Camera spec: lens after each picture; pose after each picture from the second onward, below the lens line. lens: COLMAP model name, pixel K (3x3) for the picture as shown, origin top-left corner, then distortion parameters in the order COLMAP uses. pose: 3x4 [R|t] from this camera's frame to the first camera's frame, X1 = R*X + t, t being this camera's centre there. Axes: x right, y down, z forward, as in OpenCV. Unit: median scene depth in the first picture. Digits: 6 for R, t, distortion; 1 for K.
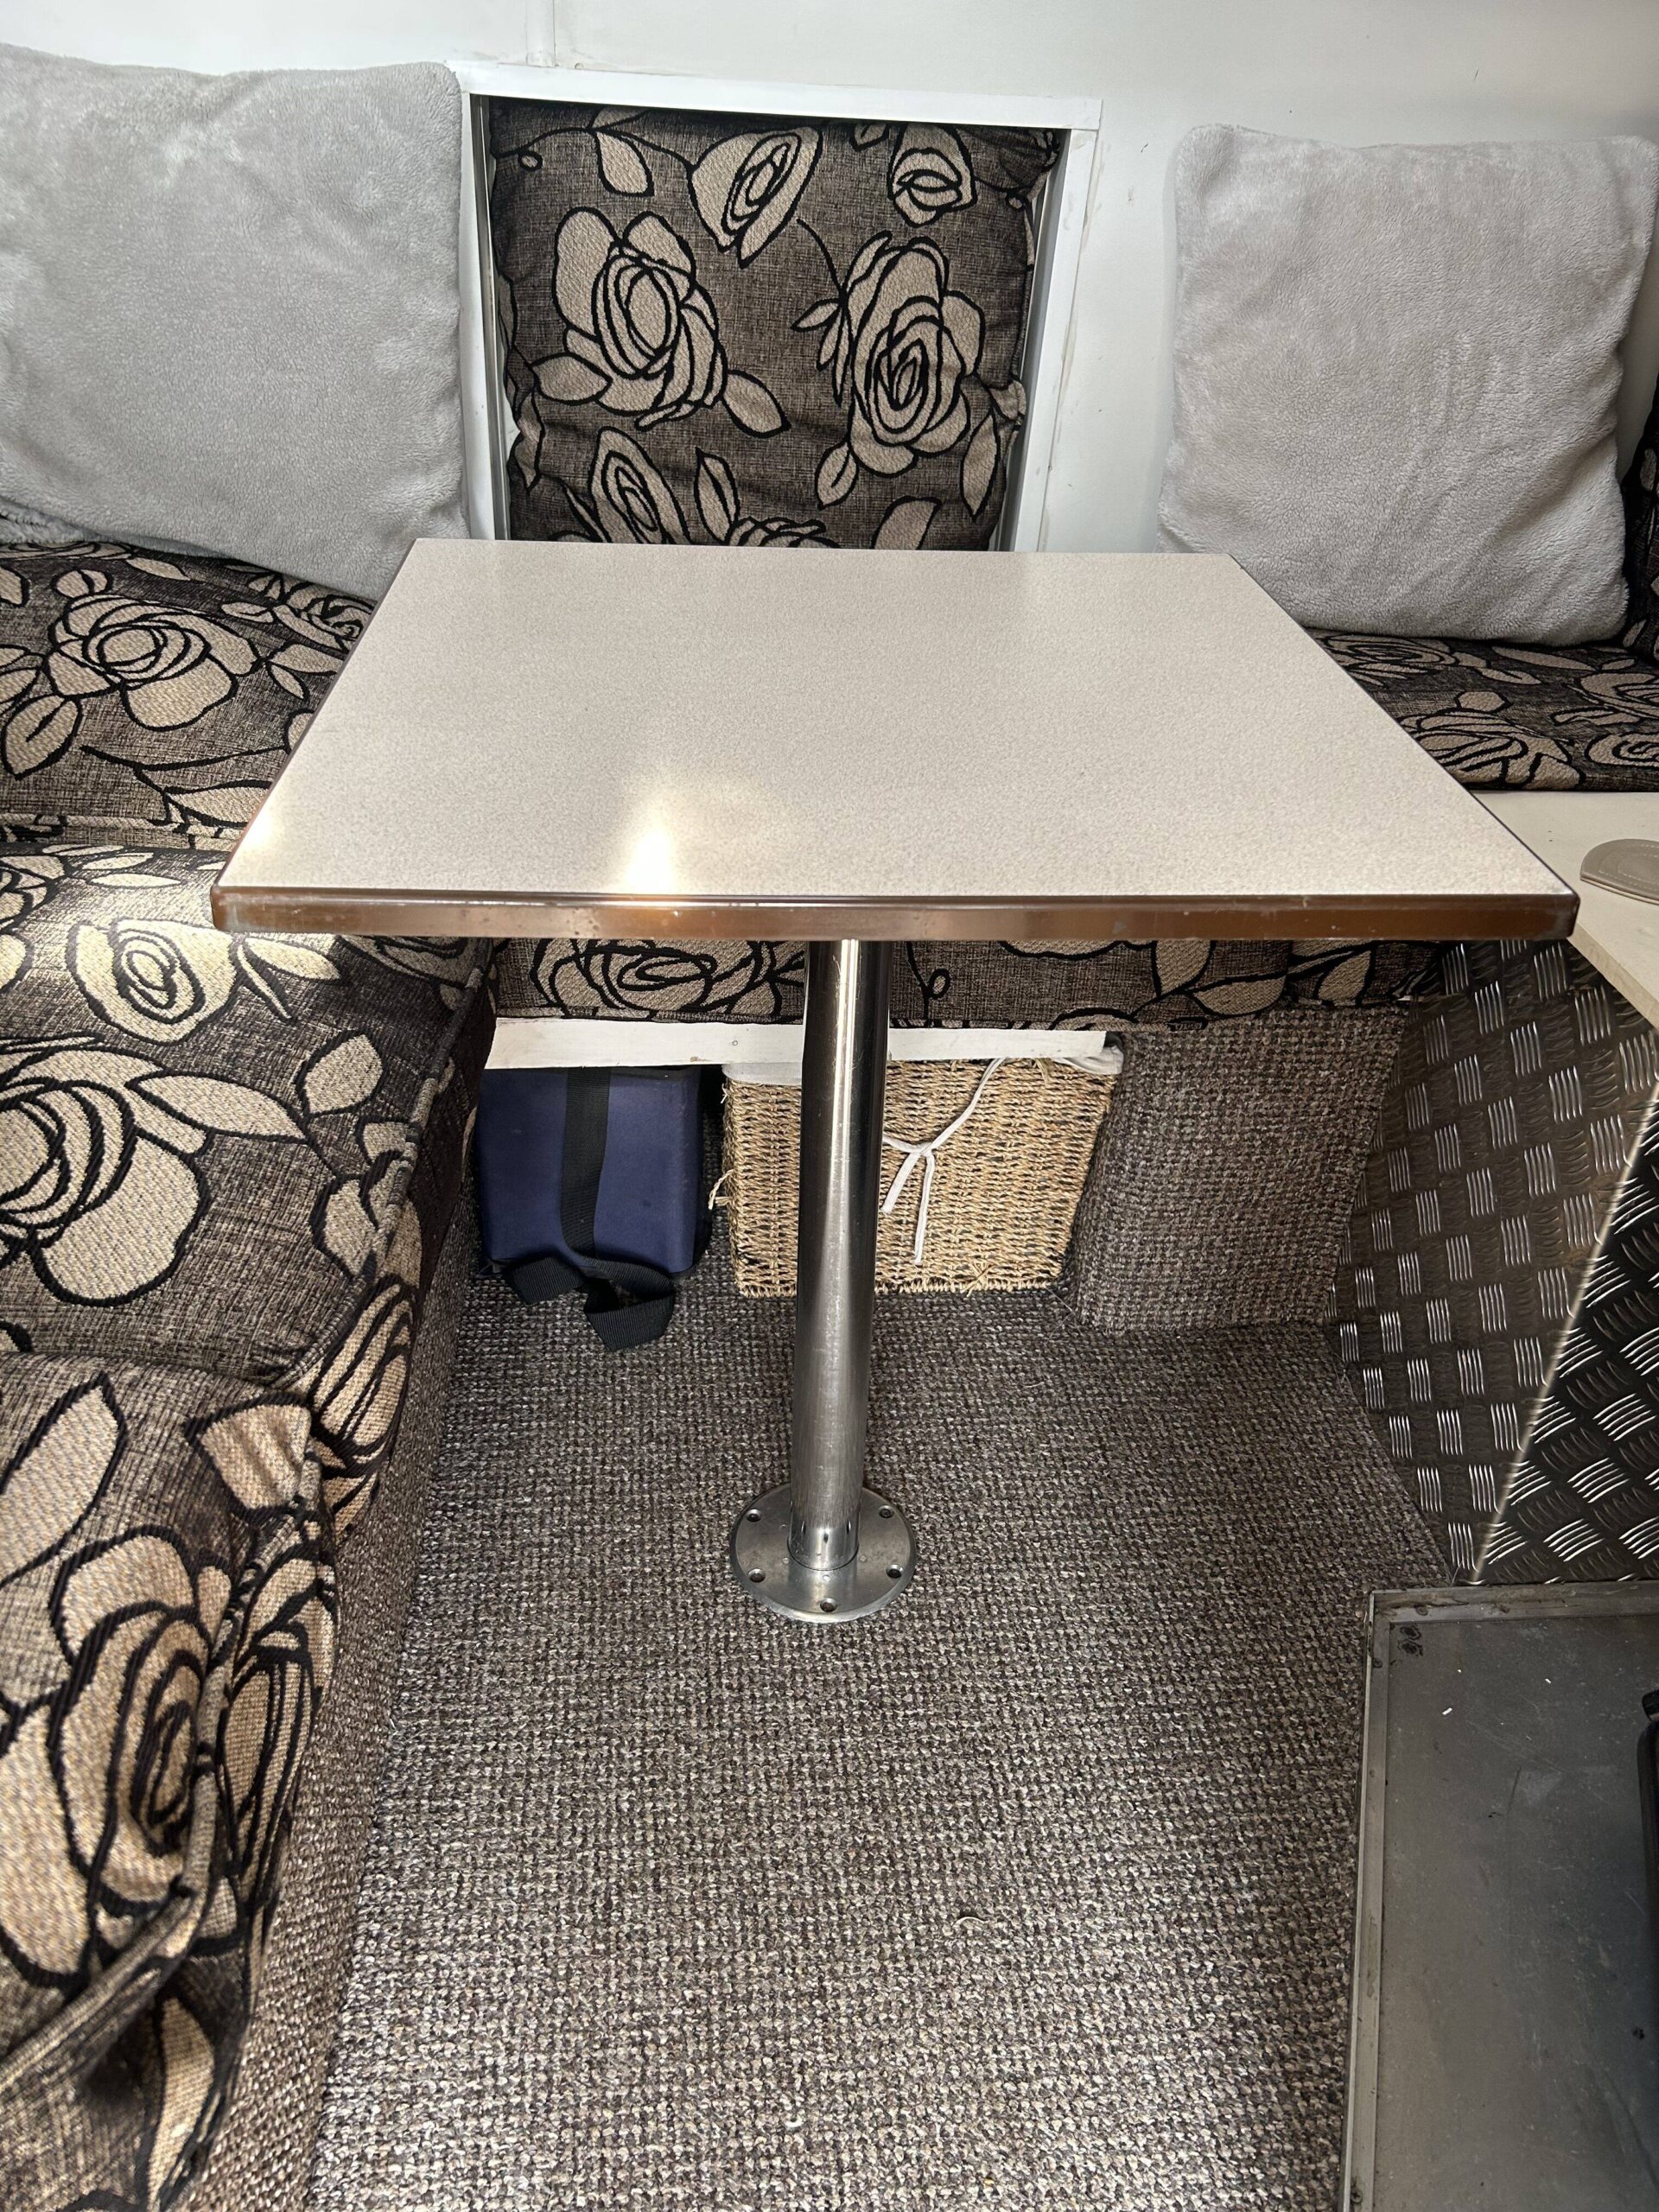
lens RADIAL K [[1647.3, 0, 836.8], [0, 1647.3, 1106.4], [0, 0, 1]] dist [0.033977, -0.050235]
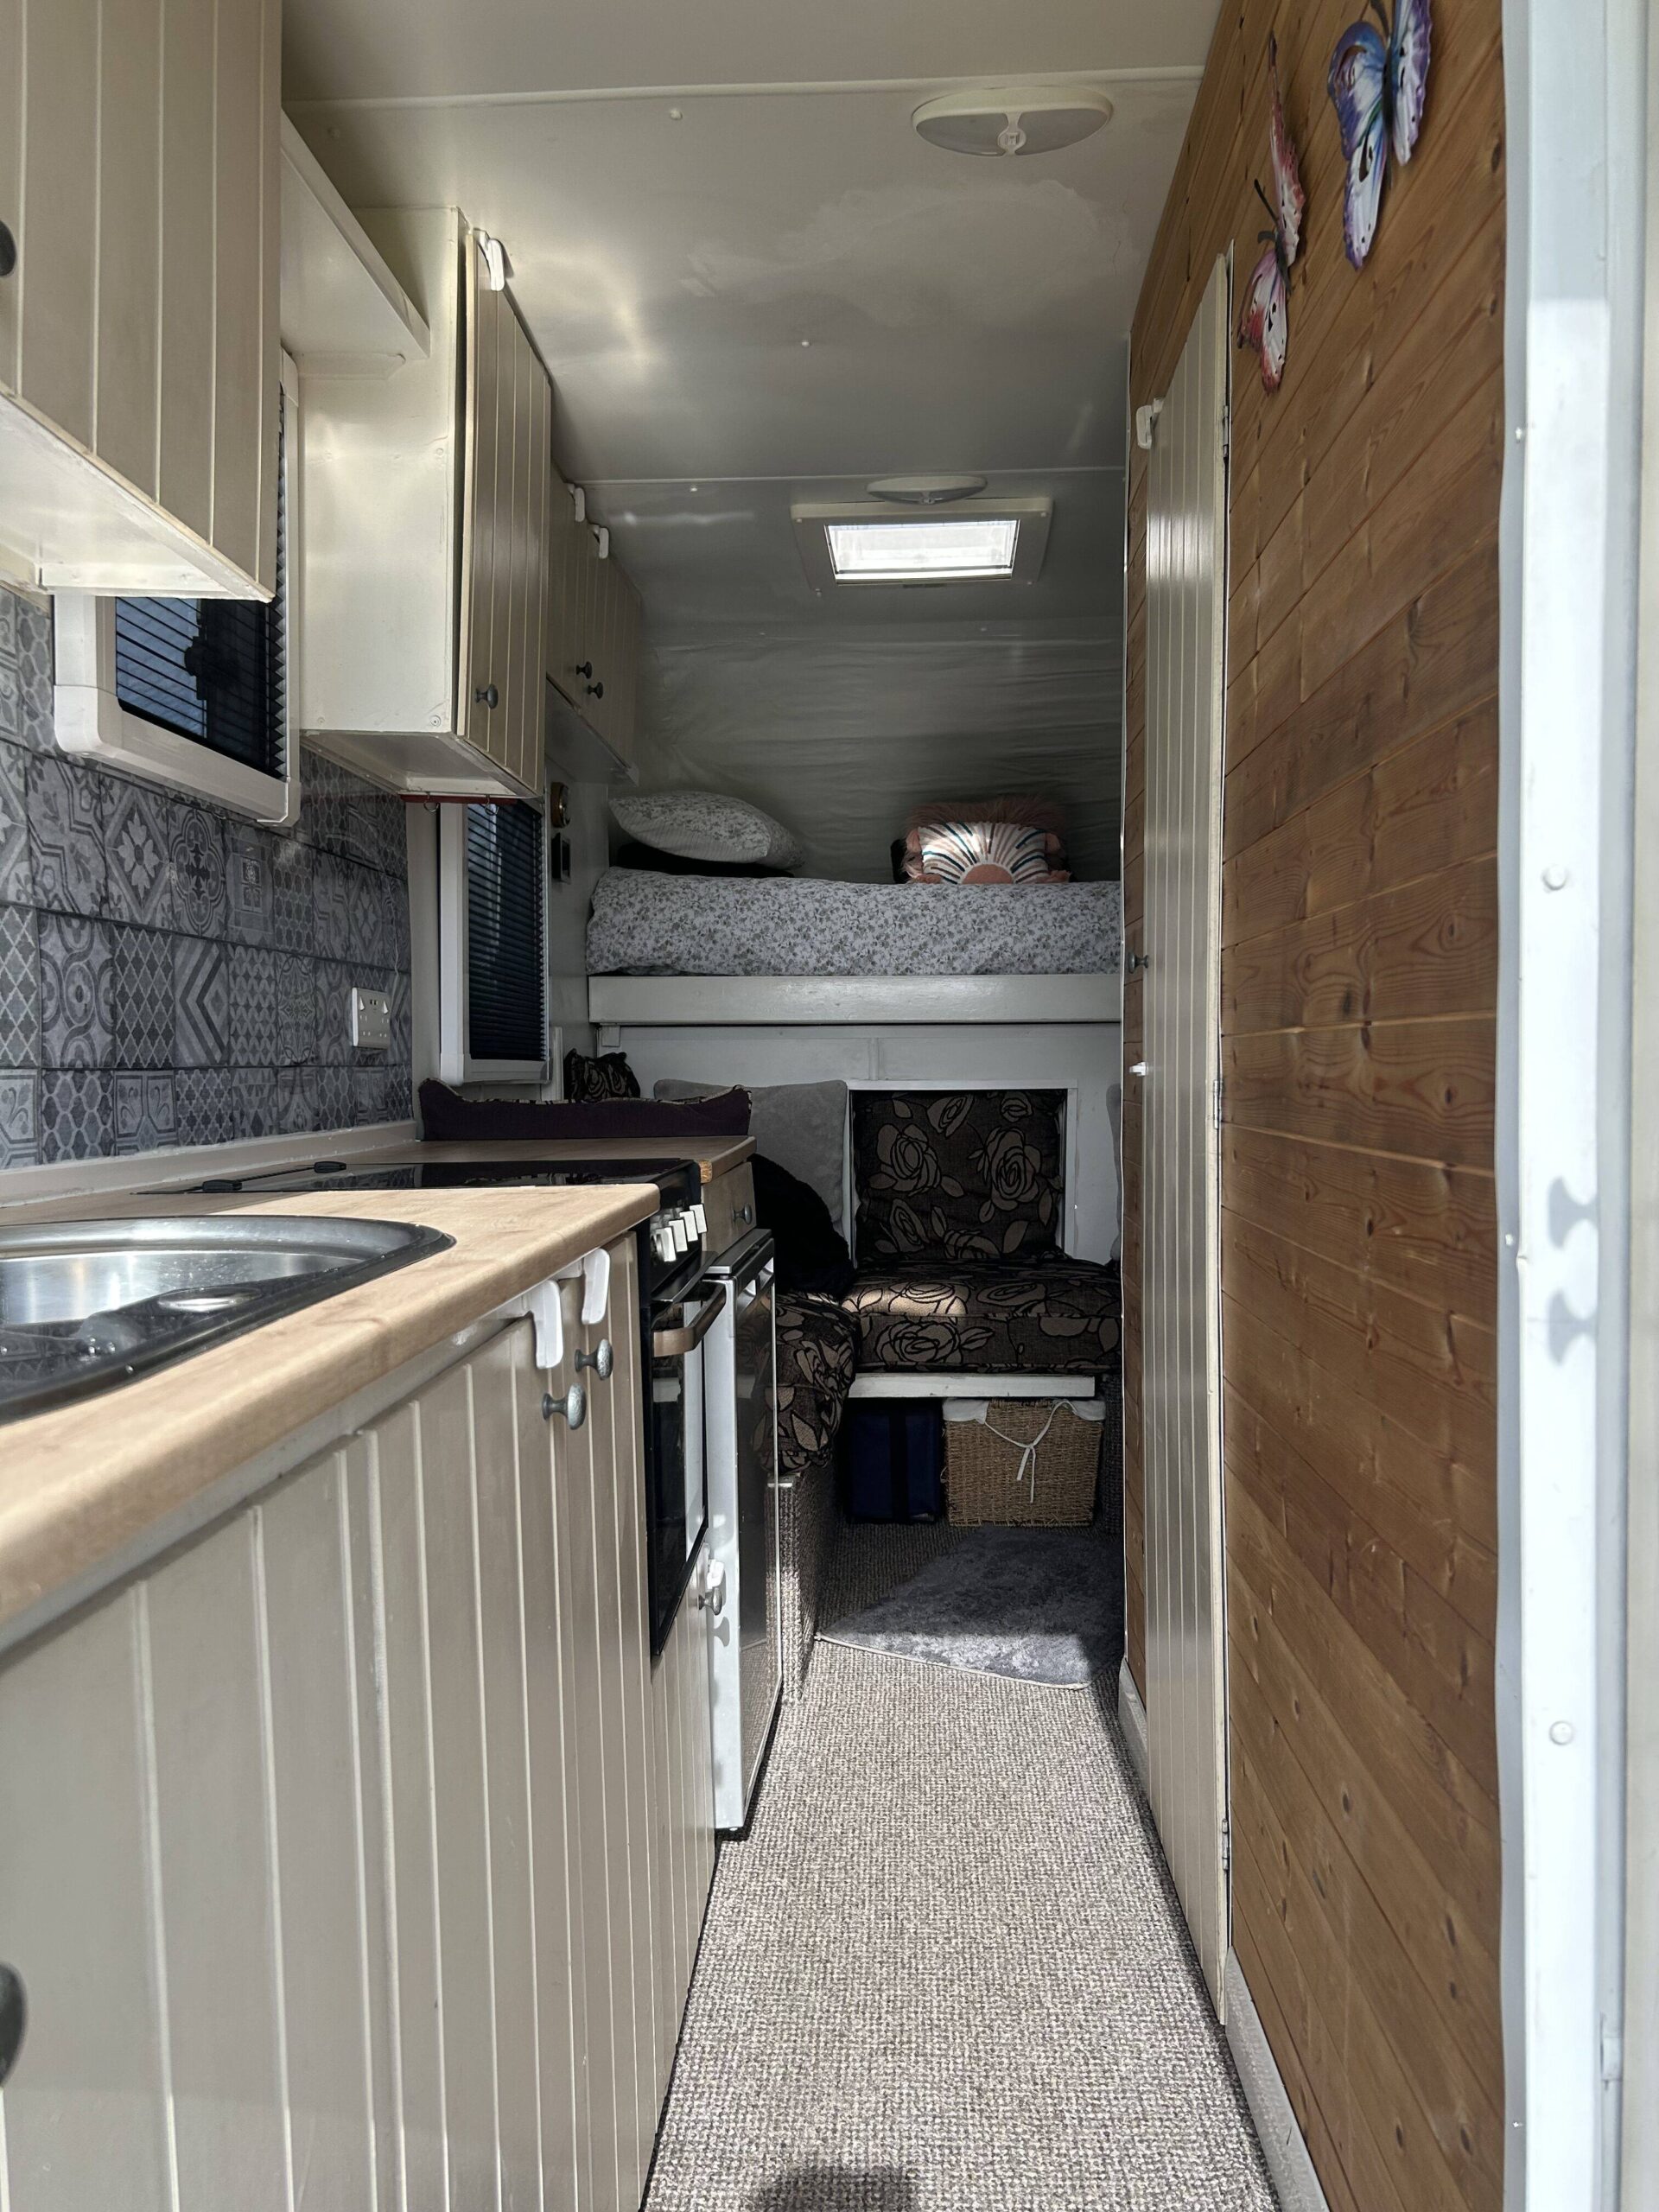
lens RADIAL K [[1647.3, 0, 826.3], [0, 1647.3, 1121.4], [0, 0, 1]] dist [0.033977, -0.050235]
pose [[0.989218, -0.057844, -0.134542, 0.112511], [-0.019794, 0.857454, -0.514180, 0.858466], [0.145106, 0.511300, 0.847064, -1.323455]]
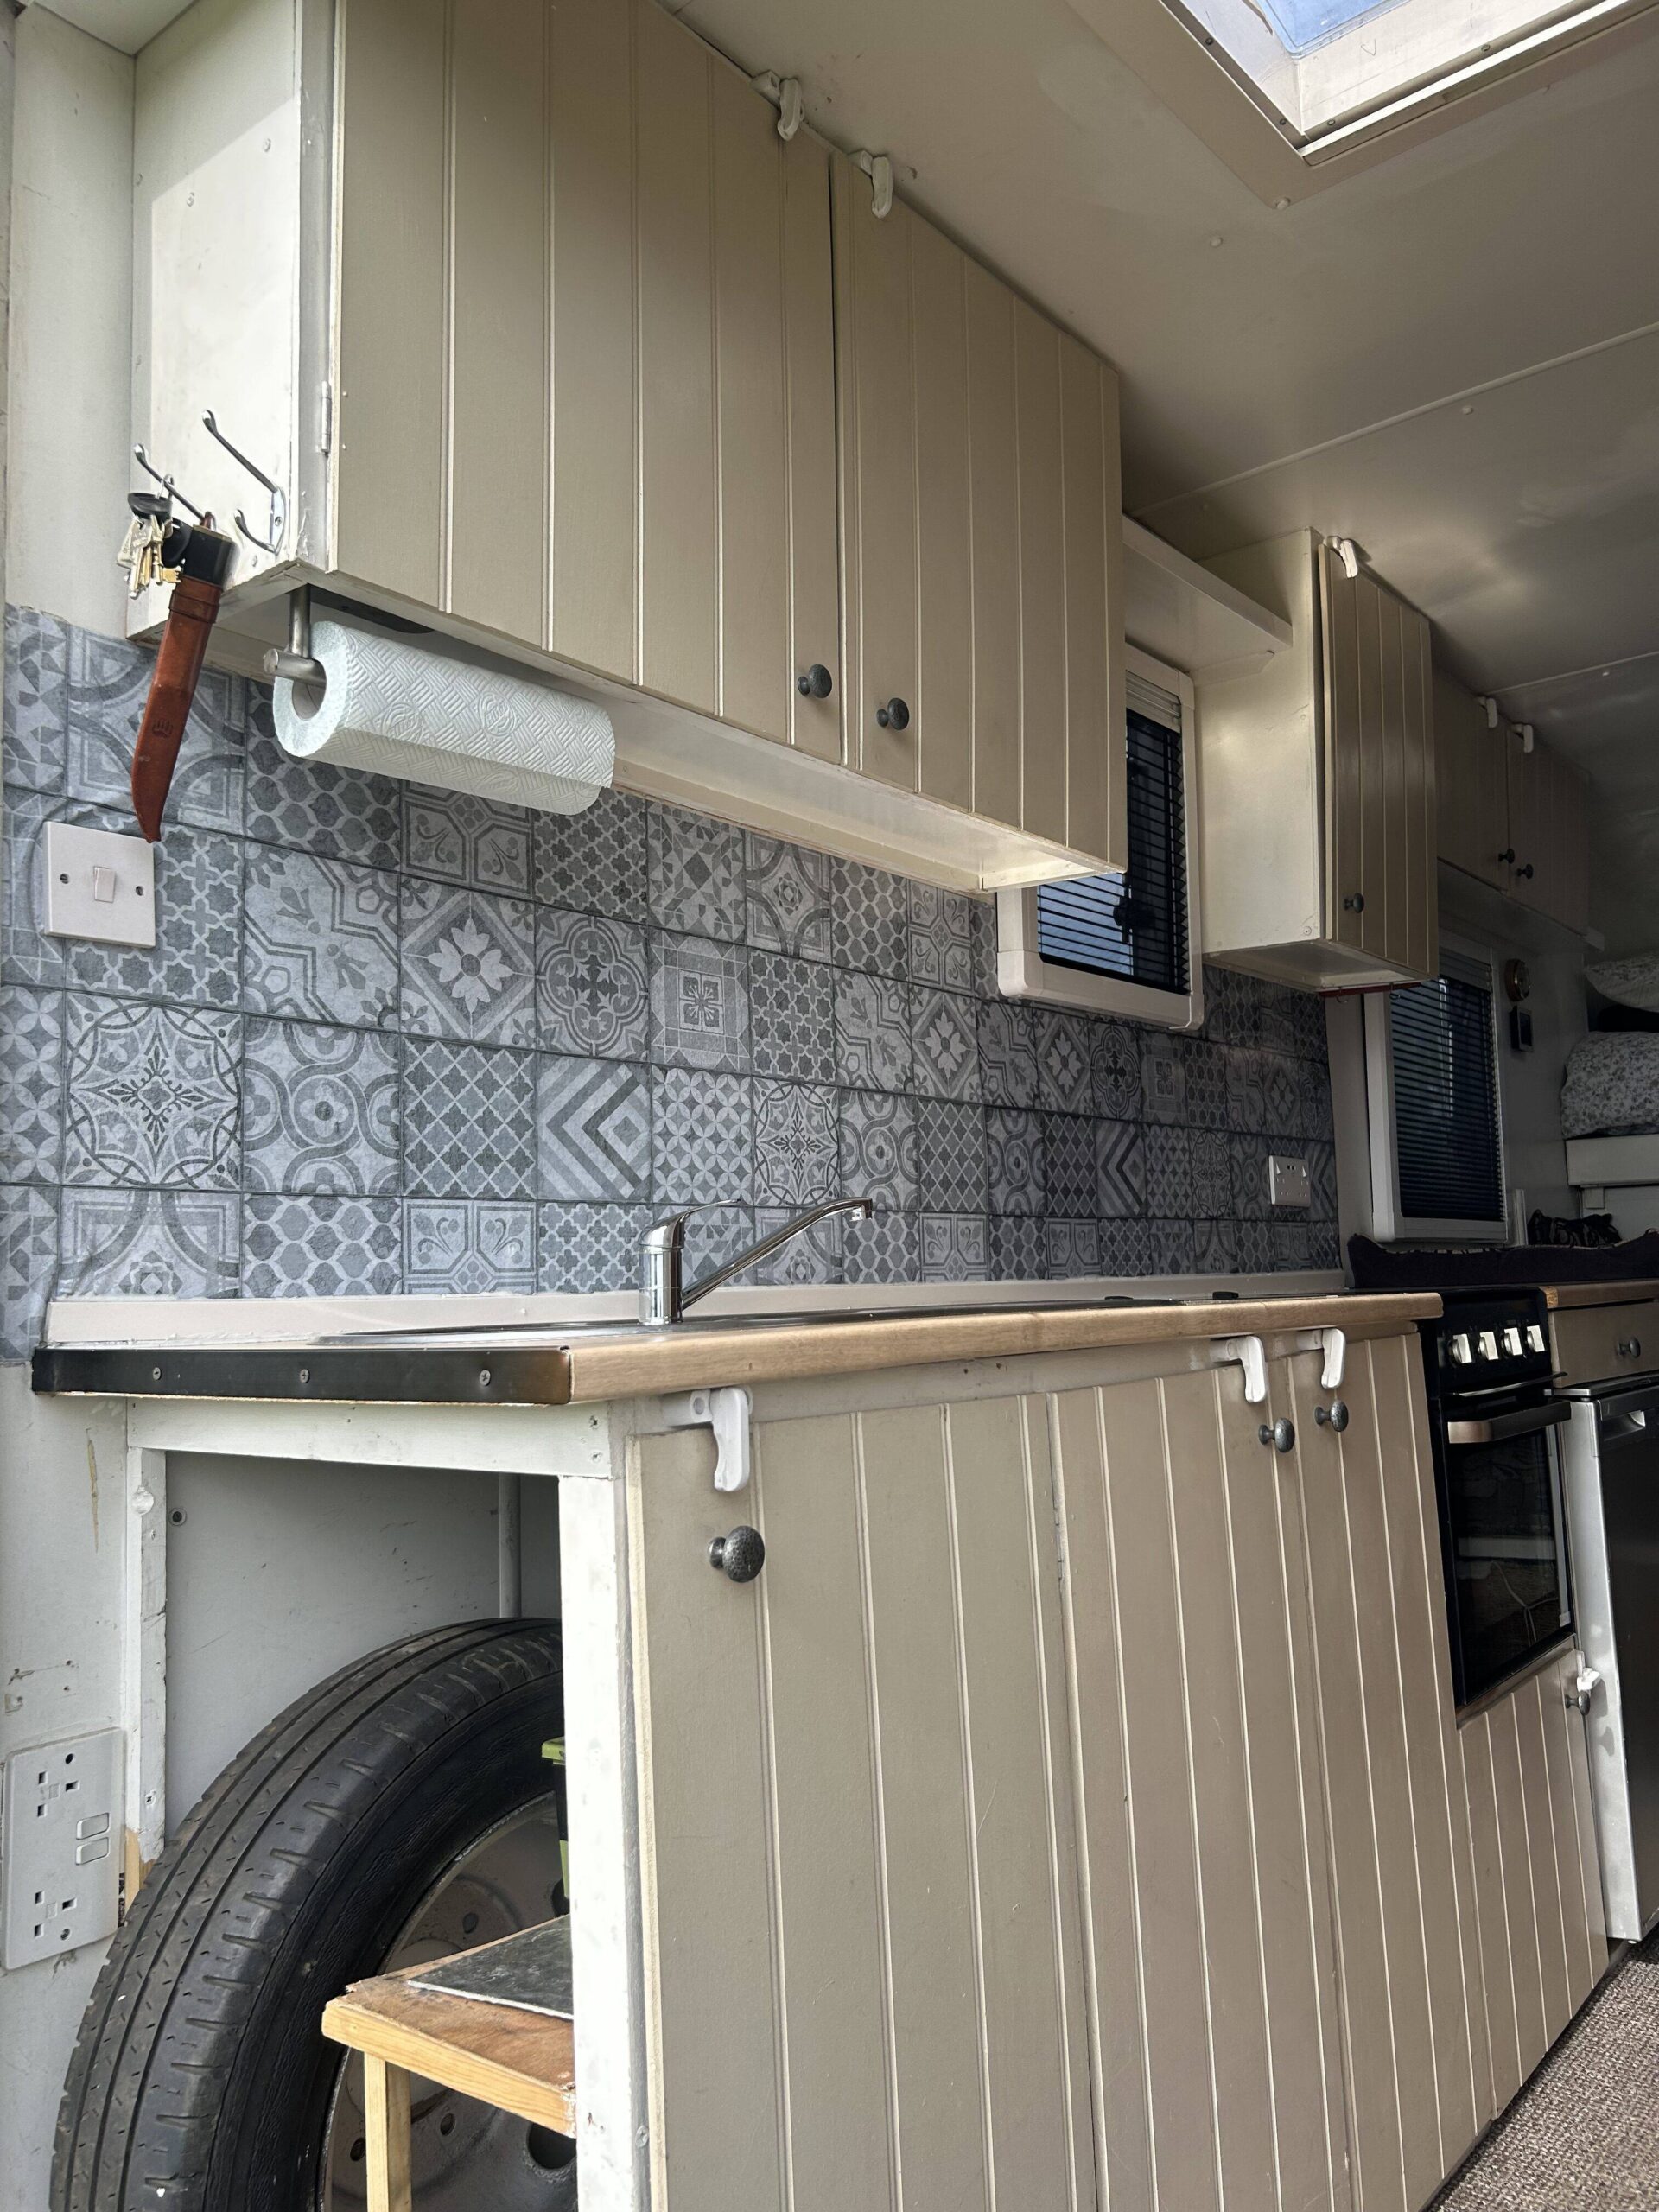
lens RADIAL K [[1647.3, 0, 839.7], [0, 1647.3, 1118.4], [0, 0, 1]] dist [0.033977, -0.050235]
pose [[0.713407, -0.146051, -0.685361, 0.413725], [-0.318988, 0.803146, -0.503193, 1.023399], [0.623937, 0.577603, 0.526381, -1.448000]]
